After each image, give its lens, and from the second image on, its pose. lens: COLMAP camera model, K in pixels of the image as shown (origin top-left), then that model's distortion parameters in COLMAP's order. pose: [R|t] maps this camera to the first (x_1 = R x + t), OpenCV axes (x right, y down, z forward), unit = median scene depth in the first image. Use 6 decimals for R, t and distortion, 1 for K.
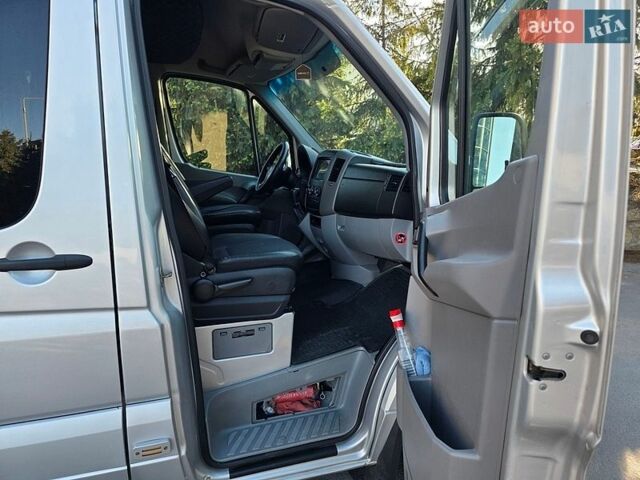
lens RADIAL K [[436.8, 0, 337.3], [0, 436.8, 237.5], [0, 0, 1]] dist [0.055110, -0.065094]
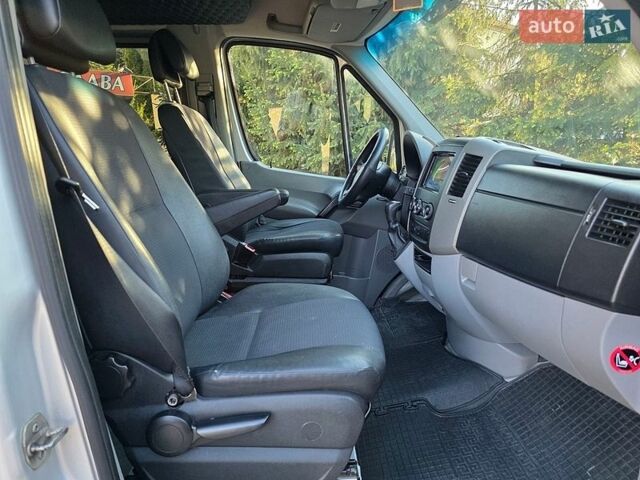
lens RADIAL K [[437.3, 0, 320.0], [0, 437.3, 240.0], [0, 0, 1]] dist [0.060816, -0.060632]
pose [[0.952363, 0.045451, -0.301561, -0.003067], [-0.036750, 0.998730, 0.034467, -0.067192], [0.302744, -0.021743, 0.952824, 0.324867]]
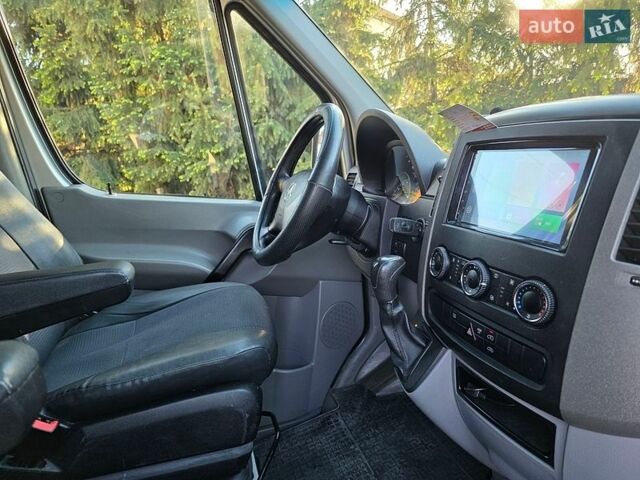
lens RADIAL K [[436.0, 0, 331.6], [0, 436.0, 233.4], [0, 0, 1]] dist [0.061170, -0.063504]
pose [[0.996653, -0.072405, -0.037949, -0.107627], [0.073140, 0.997153, 0.018360, -0.121971], [0.036512, -0.021074, 0.999111, 0.639548]]
